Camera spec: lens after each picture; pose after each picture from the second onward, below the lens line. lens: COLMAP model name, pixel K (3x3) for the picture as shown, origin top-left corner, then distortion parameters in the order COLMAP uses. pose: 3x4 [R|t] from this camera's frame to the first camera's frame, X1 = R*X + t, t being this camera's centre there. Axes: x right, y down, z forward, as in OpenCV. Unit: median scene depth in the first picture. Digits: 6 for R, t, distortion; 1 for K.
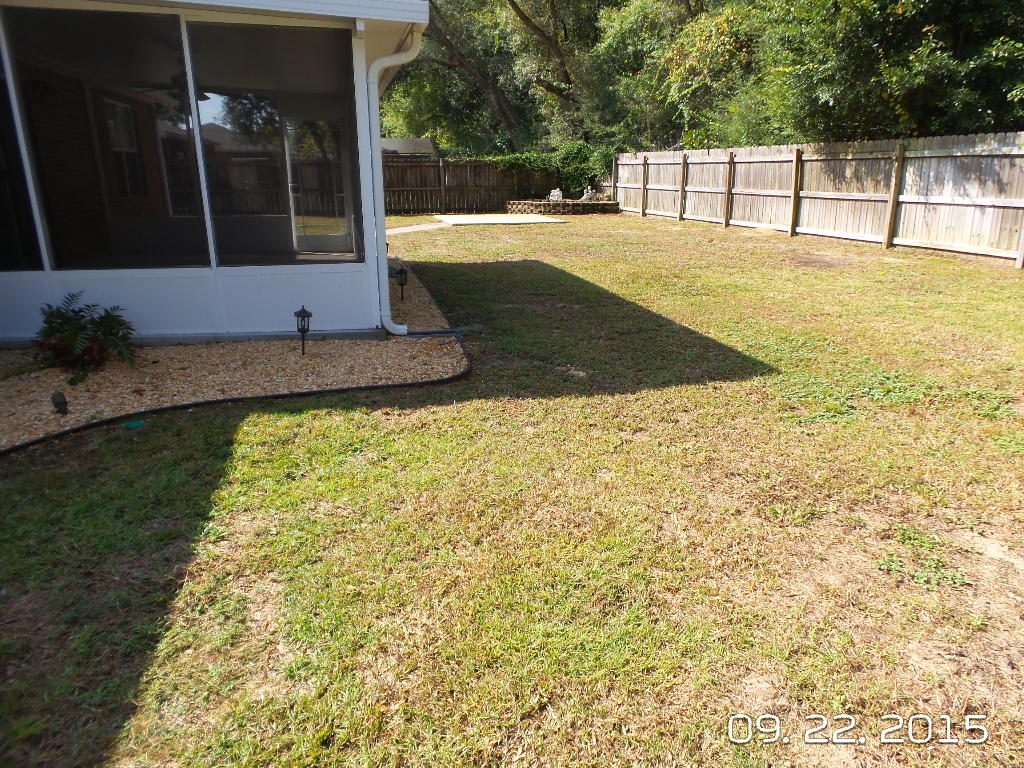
lens RADIAL K [[709.9, 0, 512.0], [0, 709.9, 384.0], [0, 0, 1]] dist [0.008508, 0.005657]
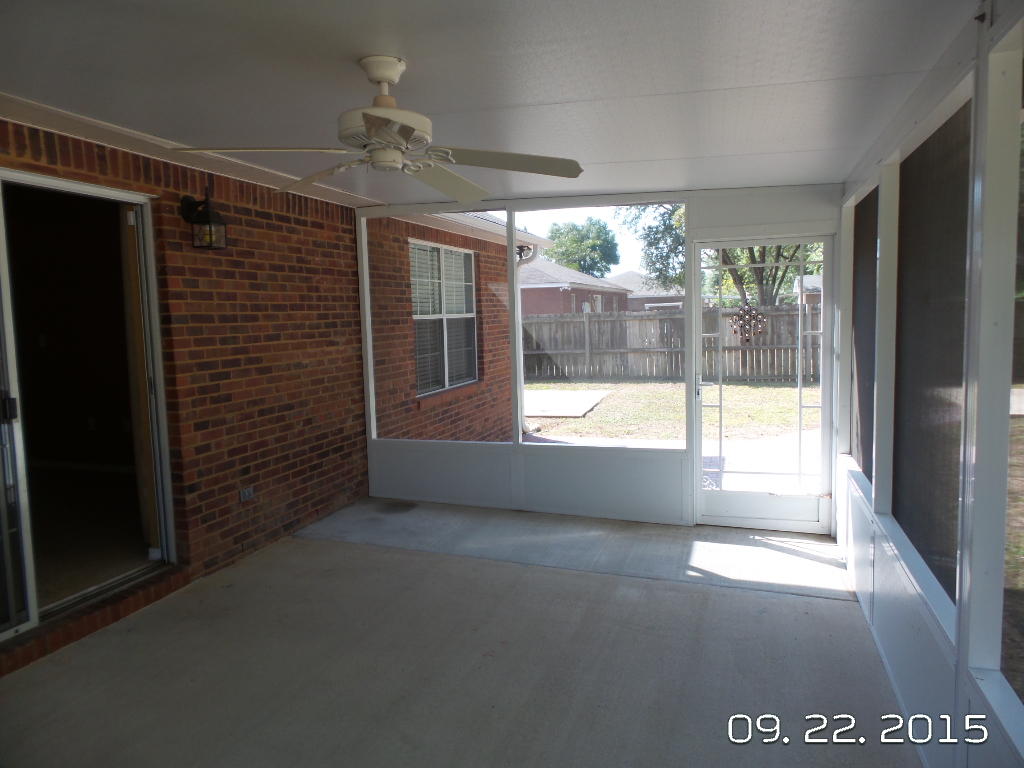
lens RADIAL K [[709.9, 0, 512.0], [0, 709.9, 384.0], [0, 0, 1]] dist [0.008508, 0.005657]
pose [[0.851325, 0.027452, -0.523920, -0.086341], [-0.124197, 0.980790, -0.150418, -0.095315], [0.509727, 0.193124, 0.838381, 0.267991]]
